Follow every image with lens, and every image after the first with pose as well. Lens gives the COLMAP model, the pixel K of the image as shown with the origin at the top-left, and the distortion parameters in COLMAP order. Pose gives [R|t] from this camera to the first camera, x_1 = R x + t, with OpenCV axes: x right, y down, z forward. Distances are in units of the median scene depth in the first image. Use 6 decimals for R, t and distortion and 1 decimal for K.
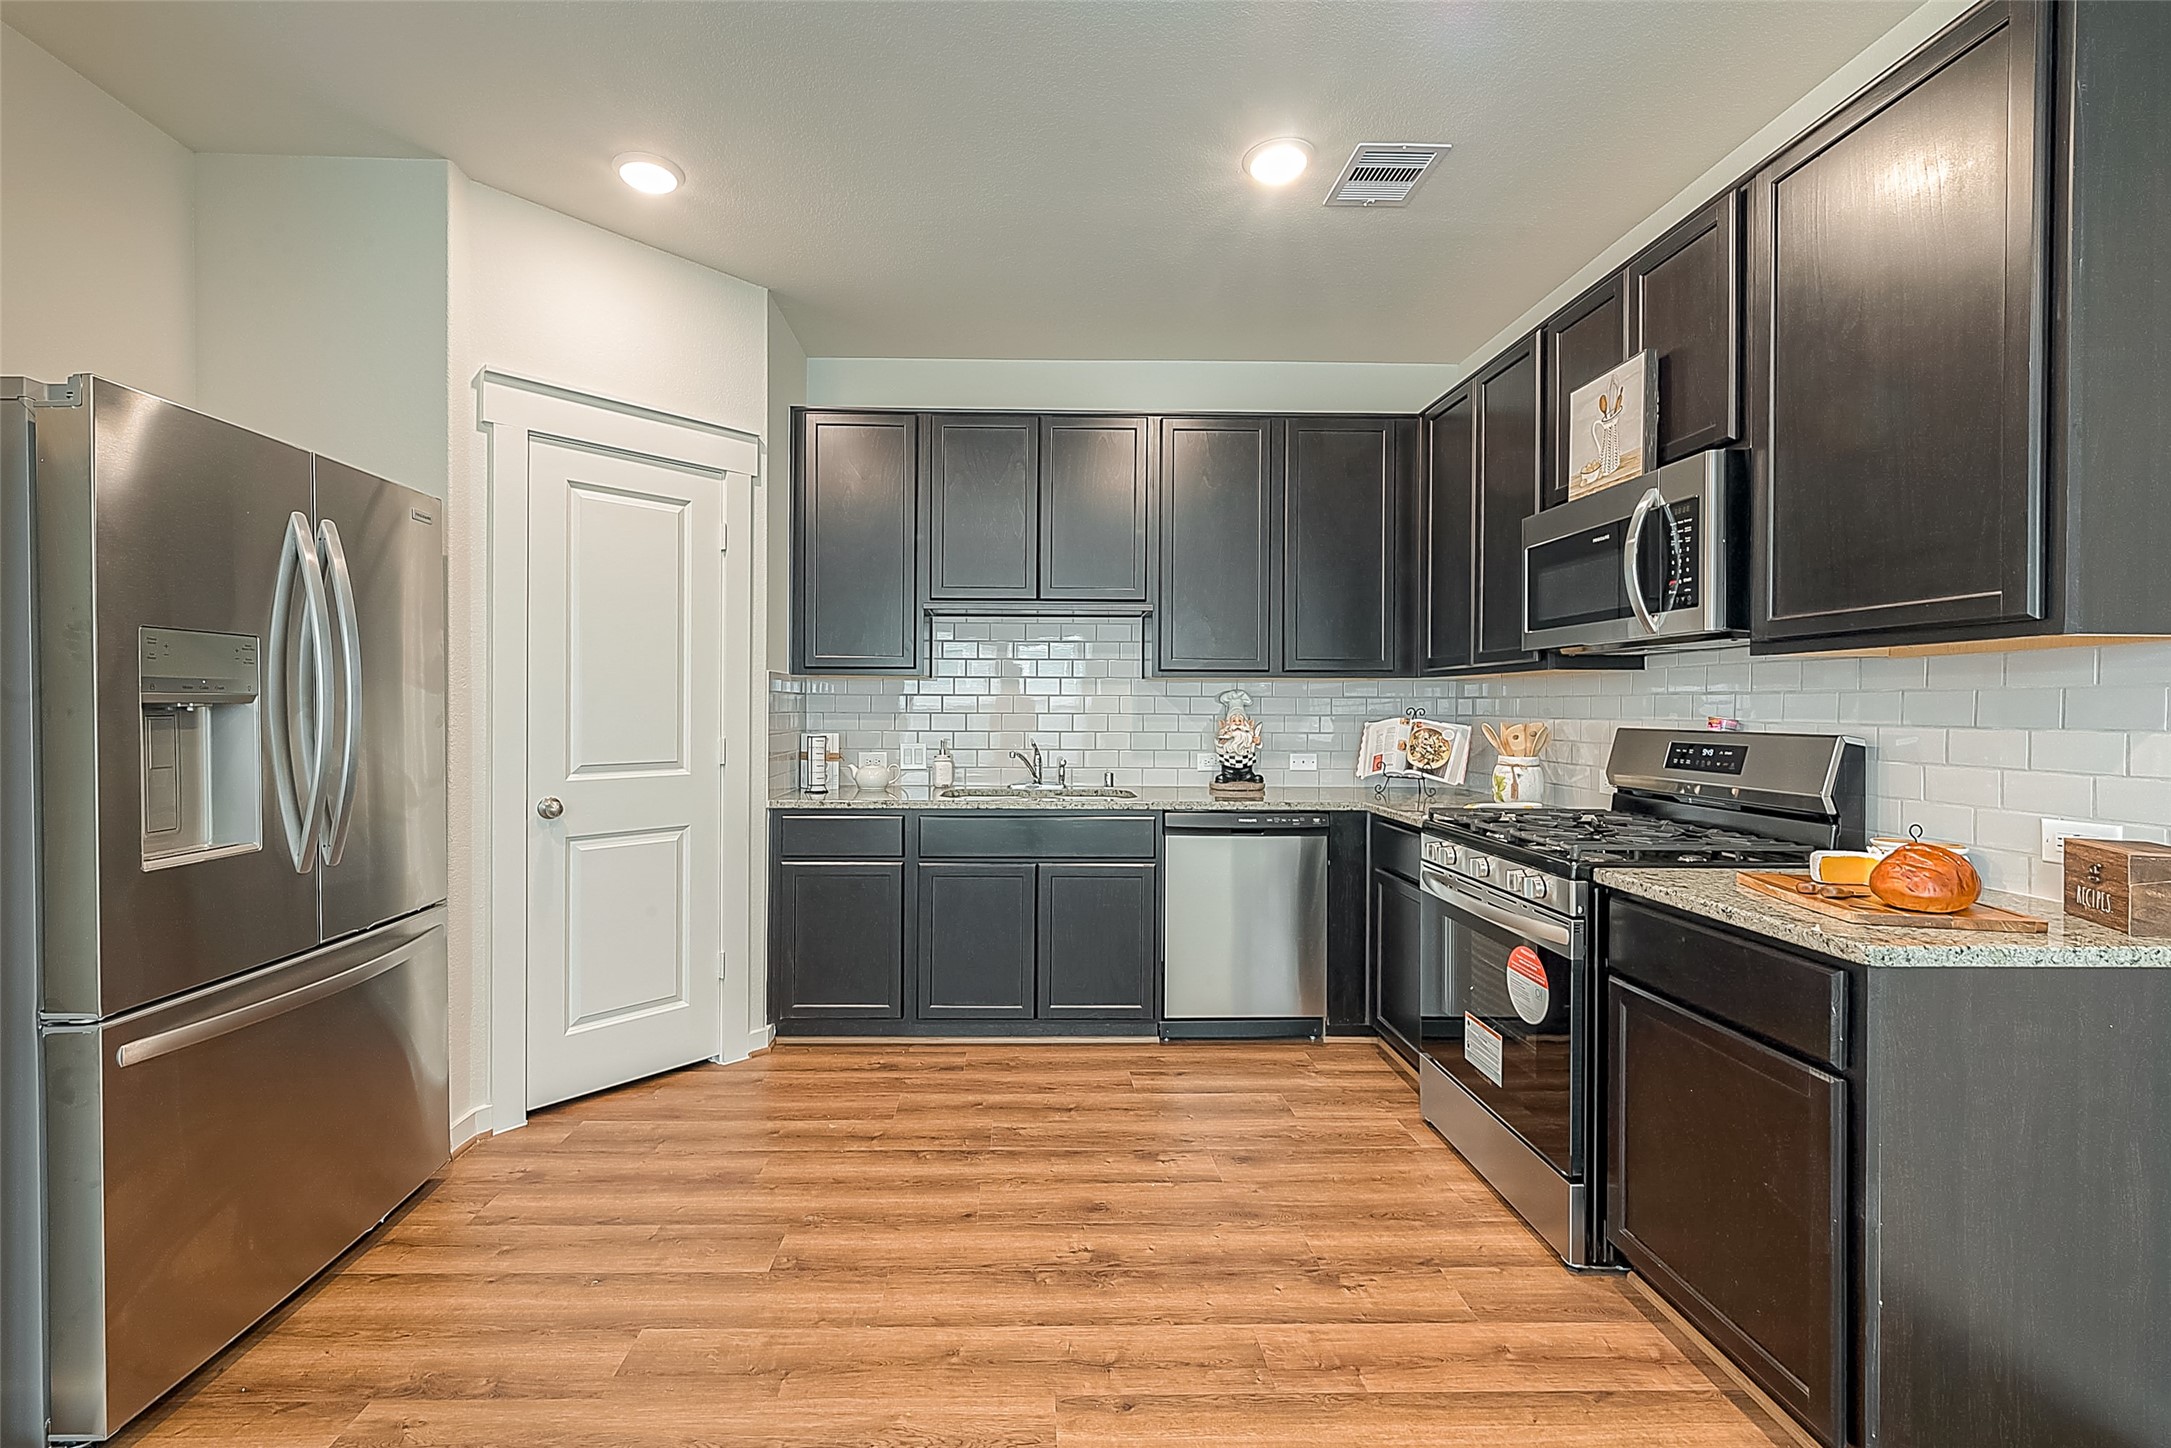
lens RADIAL K [[866.2, 0, 1077.0], [0, 866.2, 701.4], [0, 0, 1]] dist [-0.000340, -0.000169]
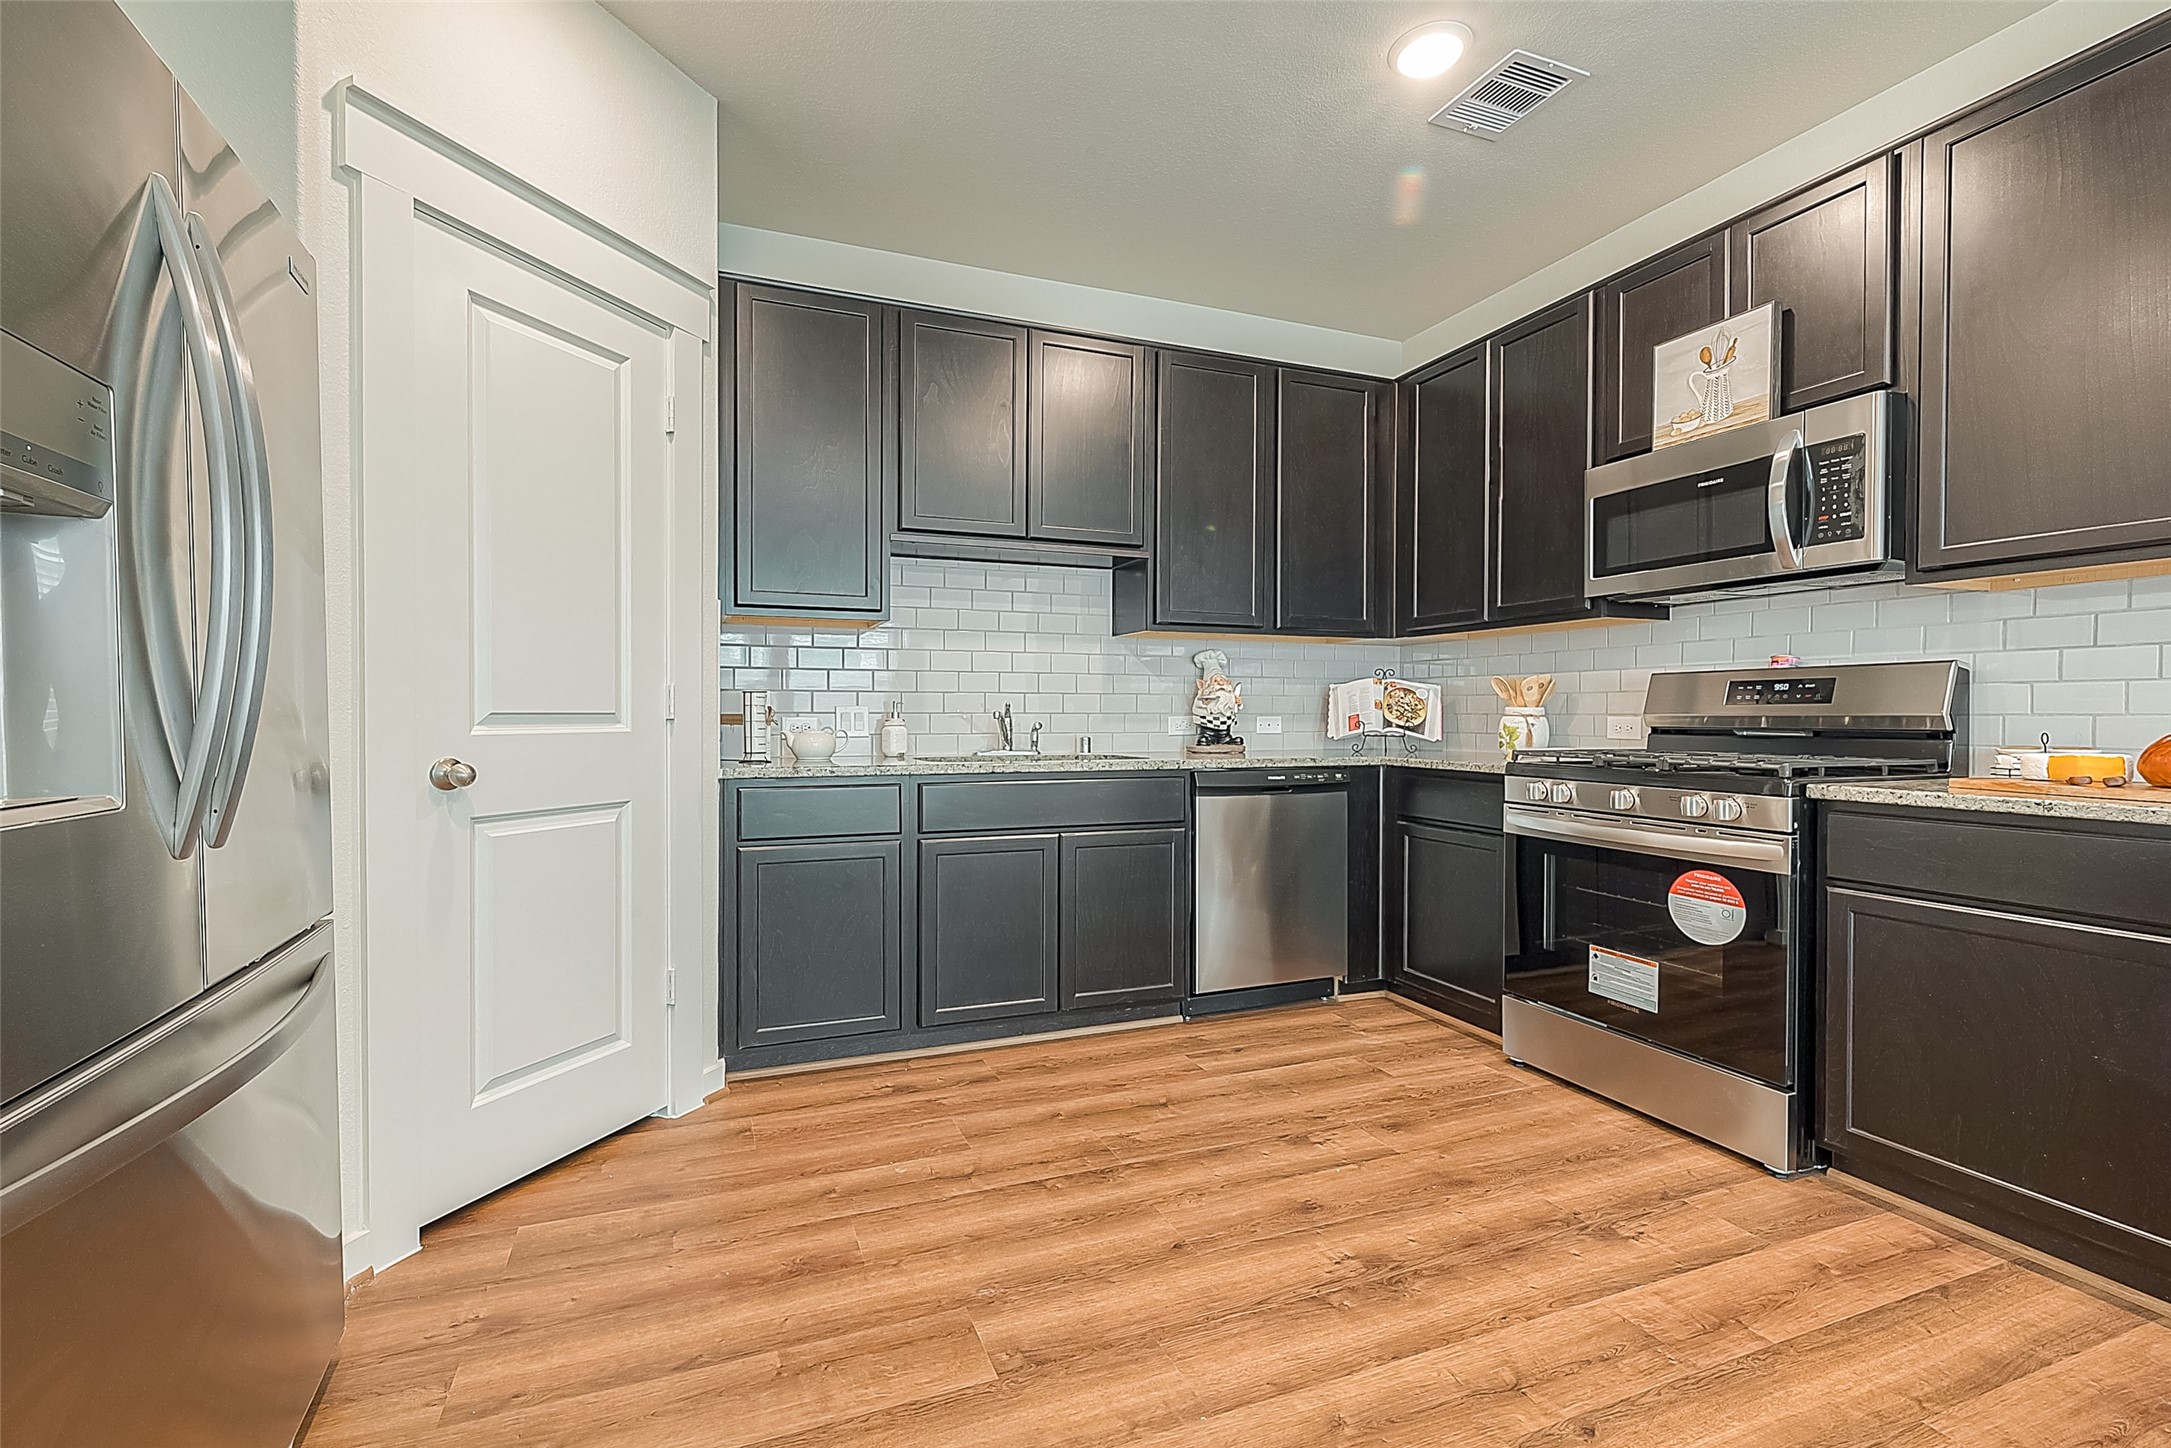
lens RADIAL K [[824.3, 0, 955.7], [0, 824.3, 733.7], [0, 0, 1]] dist [-0.000198, -0.000152]
pose [[0.945174, 0.000235, 0.326567, -0.462641], [-0.004085, 0.999930, 0.011103, 0.086117], [-0.326542, -0.011828, 0.945109, 0.278399]]
